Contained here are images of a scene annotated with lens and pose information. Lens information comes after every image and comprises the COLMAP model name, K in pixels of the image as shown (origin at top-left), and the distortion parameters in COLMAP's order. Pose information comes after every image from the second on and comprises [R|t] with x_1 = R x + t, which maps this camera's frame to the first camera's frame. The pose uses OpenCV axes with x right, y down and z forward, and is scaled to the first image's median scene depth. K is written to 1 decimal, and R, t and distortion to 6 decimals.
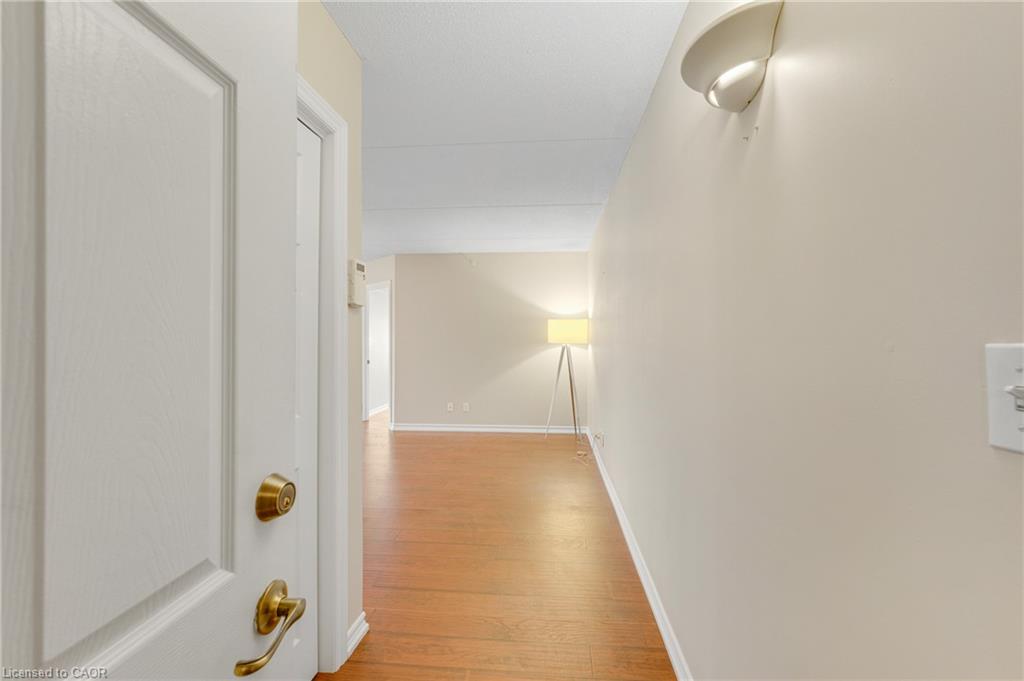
lens RADIAL K [[417.9, 0, 512.0], [0, 417.9, 340.5], [0, 0, 1]] dist [-0.000997, -0.000164]
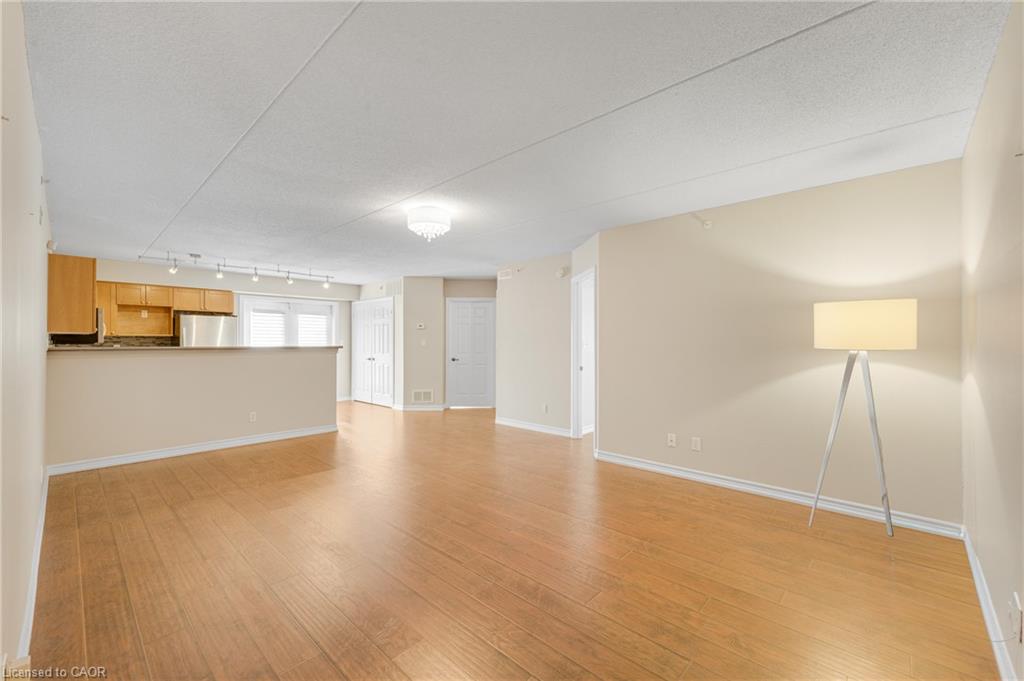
lens RADIAL K [[417.9, 0, 512.0], [0, 417.9, 340.5], [0, 0, 1]] dist [-0.000997, -0.000164]
pose [[0.767180, -0.003592, -0.641422, 0.099948], [0.007448, 0.999967, 0.003309, -0.008353], [0.641389, -0.007316, 0.767181, 0.338105]]
